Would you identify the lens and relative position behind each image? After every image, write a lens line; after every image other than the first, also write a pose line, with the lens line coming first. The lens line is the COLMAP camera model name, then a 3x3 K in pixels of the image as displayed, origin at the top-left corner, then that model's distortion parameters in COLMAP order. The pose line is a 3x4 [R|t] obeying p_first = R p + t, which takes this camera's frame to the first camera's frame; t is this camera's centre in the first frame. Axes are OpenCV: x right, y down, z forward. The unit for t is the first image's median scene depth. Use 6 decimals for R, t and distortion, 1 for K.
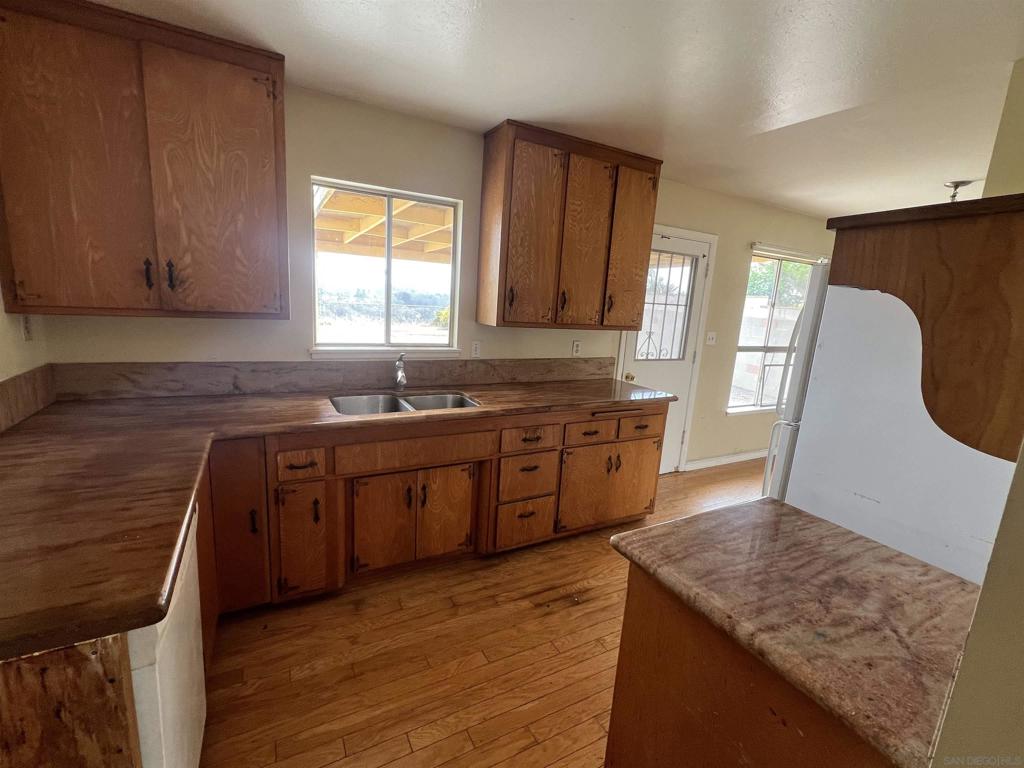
lens RADIAL K [[452.7, 0, 512.0], [0, 452.7, 384.0], [0, 0, 1]] dist [0.003629, 0.000031]
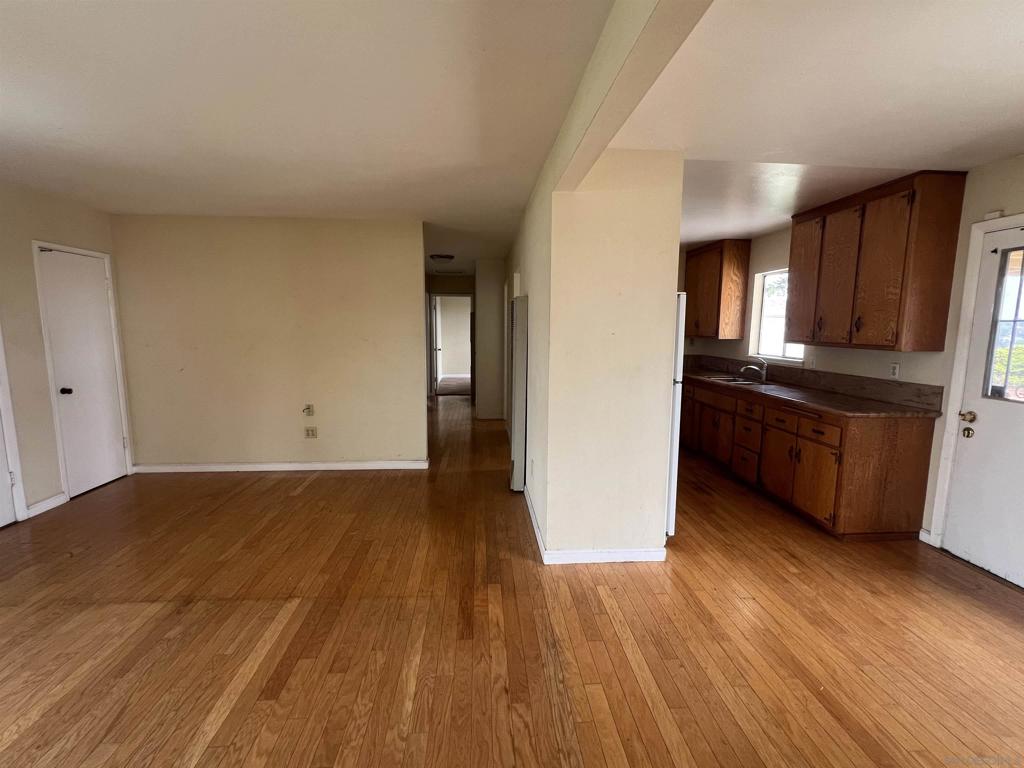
lens RADIAL K [[452.7, 0, 512.0], [0, 452.7, 384.0], [0, 0, 1]] dist [0.003629, 0.000031]
pose [[-0.417376, 0.052597, -0.907210, 1.646134], [-0.204277, 0.967343, 0.150064, -0.033193], [0.885476, 0.247955, -0.393001, 0.765976]]
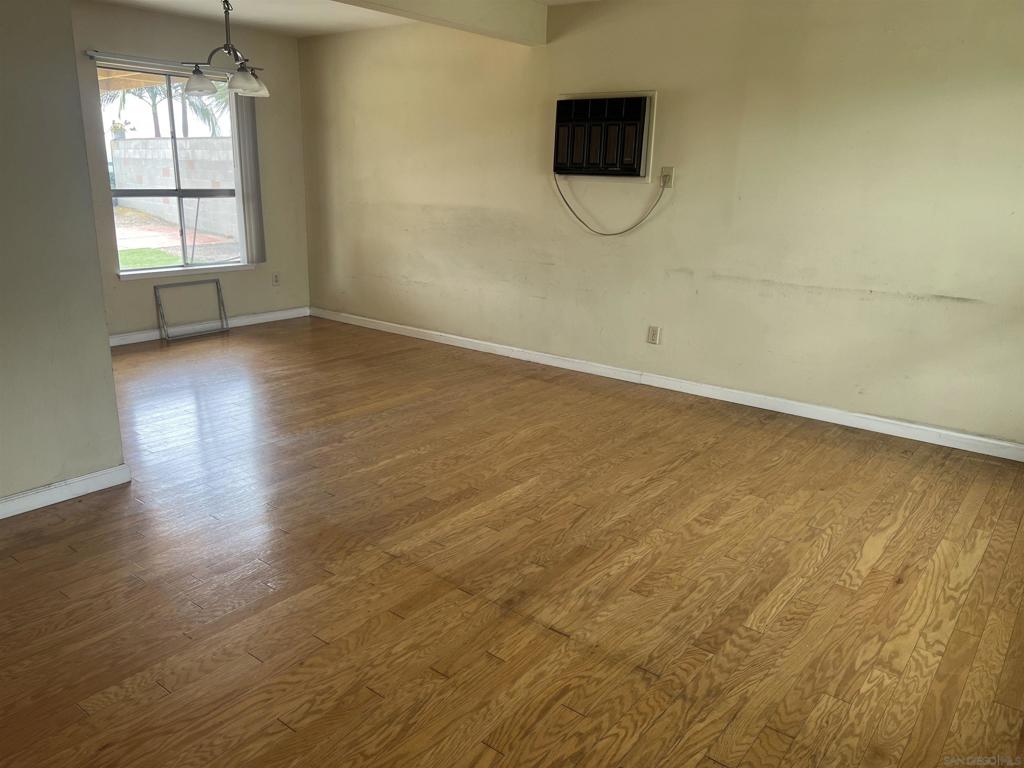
lens RADIAL K [[771.5, 0, 512.0], [0, 771.5, 384.0], [0, 0, 1]] dist [0.075552, -0.086942]
pose [[0.915192, -0.146044, 0.375625, 0.863087], [0.108572, 0.986918, 0.119187, 0.244250], [-0.388118, -0.068297, 0.919076, -0.797358]]
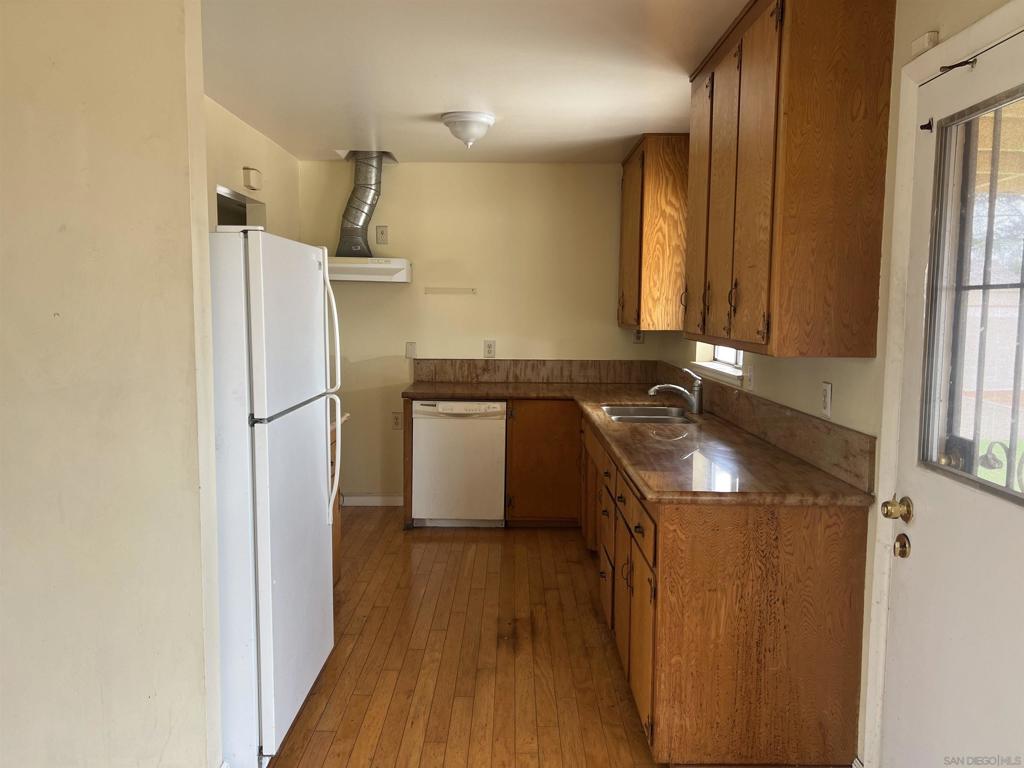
lens RADIAL K [[771.5, 0, 512.0], [0, 771.5, 384.0], [0, 0, 1]] dist [0.075552, -0.086942]
pose [[-0.475948, 0.020930, -0.879225, 1.154957], [-0.204558, 0.969665, 0.133815, -0.156453], [0.855354, 0.243541, -0.457228, 1.270643]]
